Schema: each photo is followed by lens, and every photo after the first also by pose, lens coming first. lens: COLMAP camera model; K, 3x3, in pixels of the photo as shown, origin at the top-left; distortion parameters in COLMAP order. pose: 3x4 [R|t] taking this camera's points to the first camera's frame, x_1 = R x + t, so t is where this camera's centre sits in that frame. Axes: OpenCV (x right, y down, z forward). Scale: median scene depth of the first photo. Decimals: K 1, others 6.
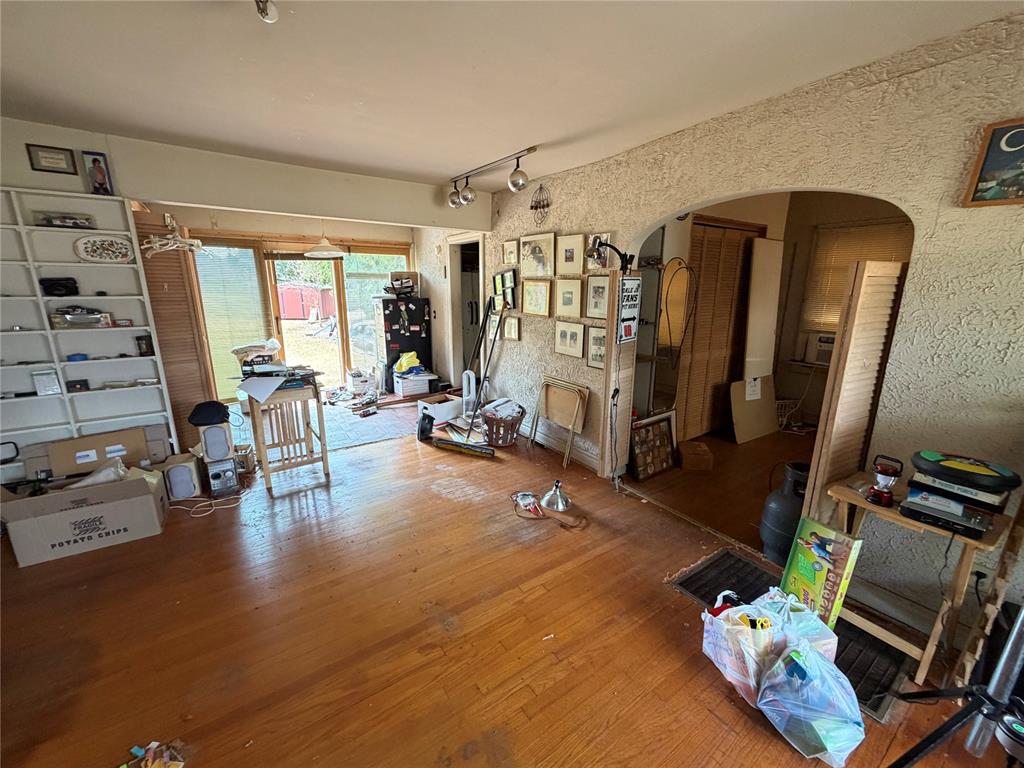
lens RADIAL K [[408.5, 0, 512.0], [0, 408.5, 384.0], [0, 0, 1]] dist [-0.003009, -0.000014]
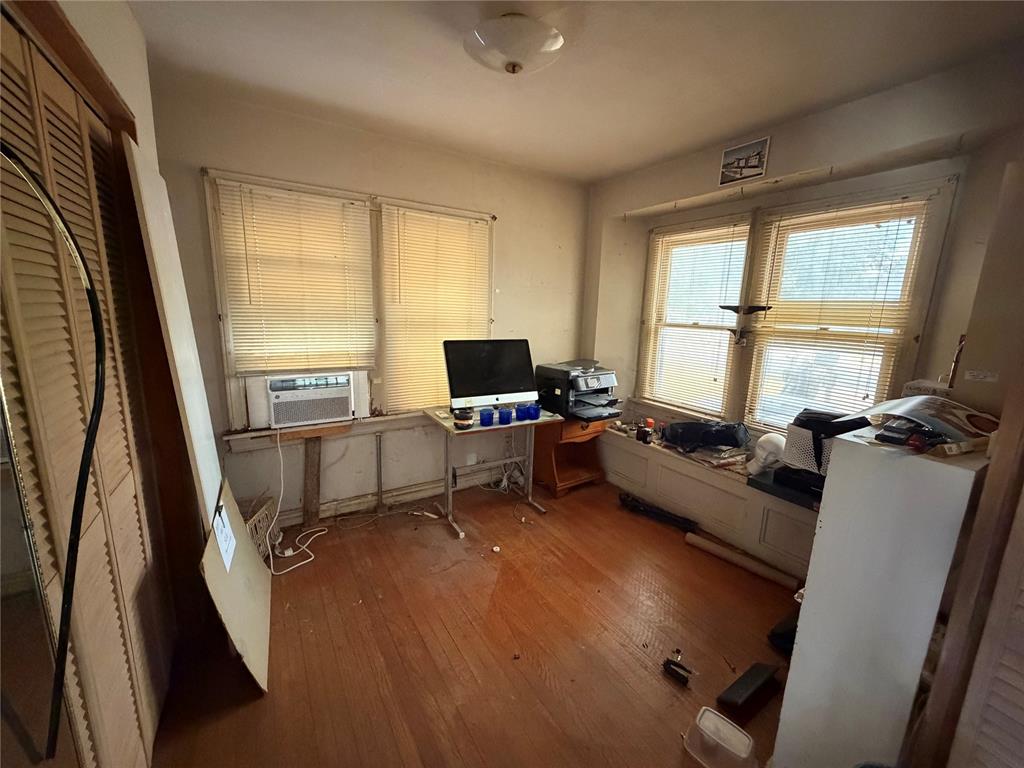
lens RADIAL K [[408.5, 0, 512.0], [0, 408.5, 384.0], [0, 0, 1]] dist [-0.003009, -0.000014]
pose [[0.057859, -0.194214, 0.979251, 0.226837], [0.205596, 0.962187, 0.178682, -0.143935], [-0.976925, 0.190991, 0.095601, 0.621257]]
